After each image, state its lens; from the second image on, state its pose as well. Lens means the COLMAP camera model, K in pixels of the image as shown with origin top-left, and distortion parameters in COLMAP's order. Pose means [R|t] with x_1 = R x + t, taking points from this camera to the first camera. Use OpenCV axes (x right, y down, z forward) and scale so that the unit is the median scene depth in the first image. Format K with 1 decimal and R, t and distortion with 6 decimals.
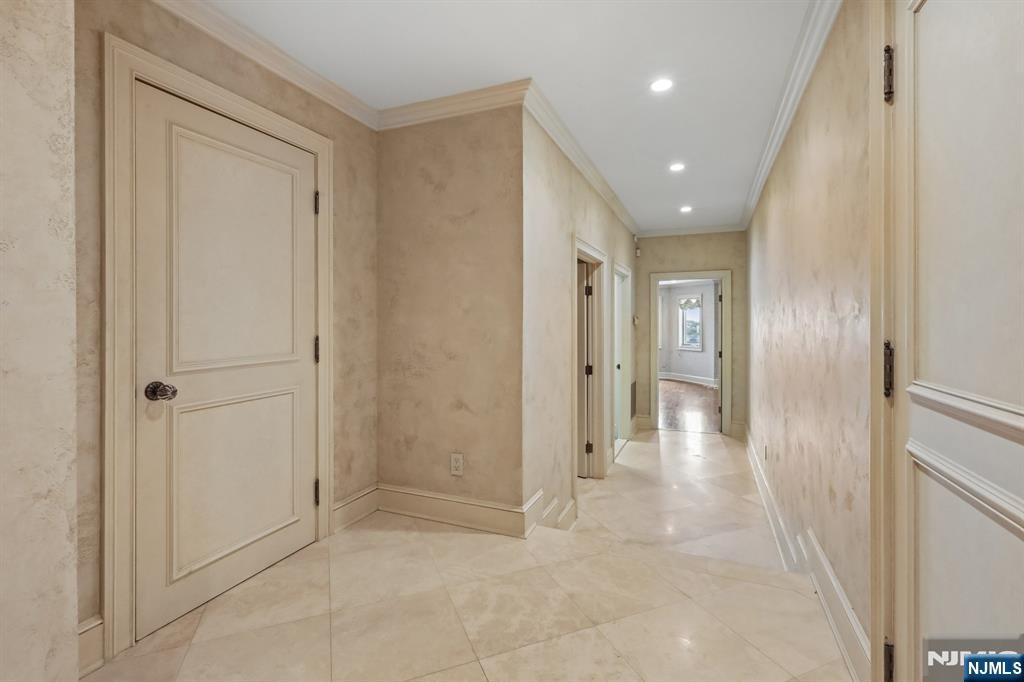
lens RADIAL K [[466.5, 0, 520.0], [0, 466.5, 323.3], [0, 0, 1]] dist [0.004885, 0.000966]
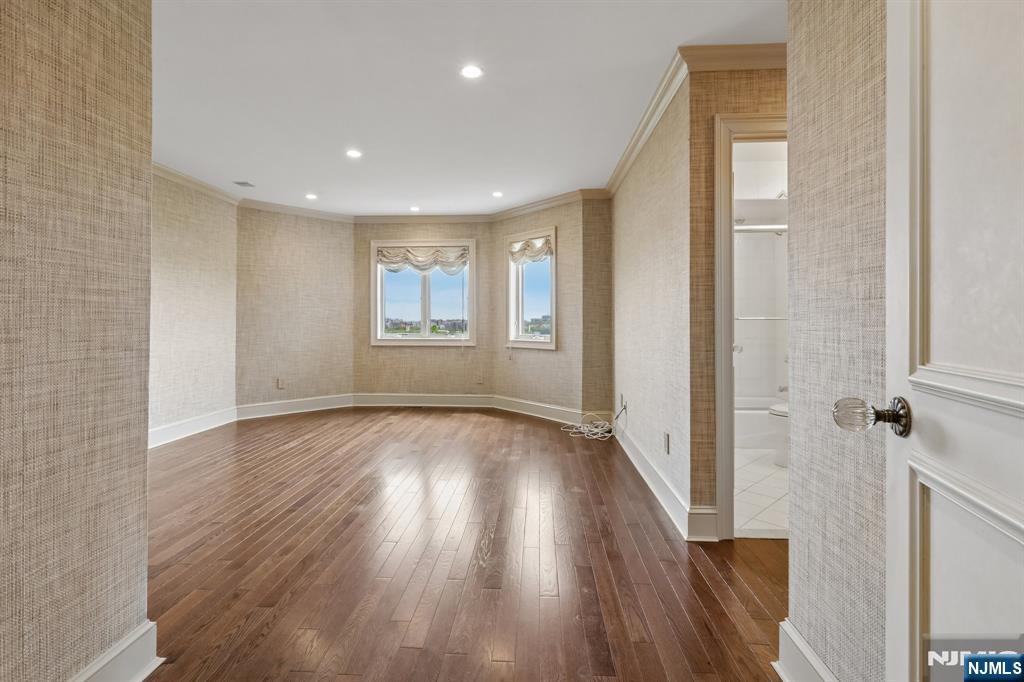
lens RADIAL K [[466.5, 0, 510.3], [0, 466.5, 315.6], [0, 0, 1]] dist [0.004885, 0.000966]
pose [[0.948413, 0.000462, 0.317037, 0.195905], [0.001560, 0.999980, -0.006122, 0.027371], [-0.317033, 0.006300, 0.948393, 0.563524]]
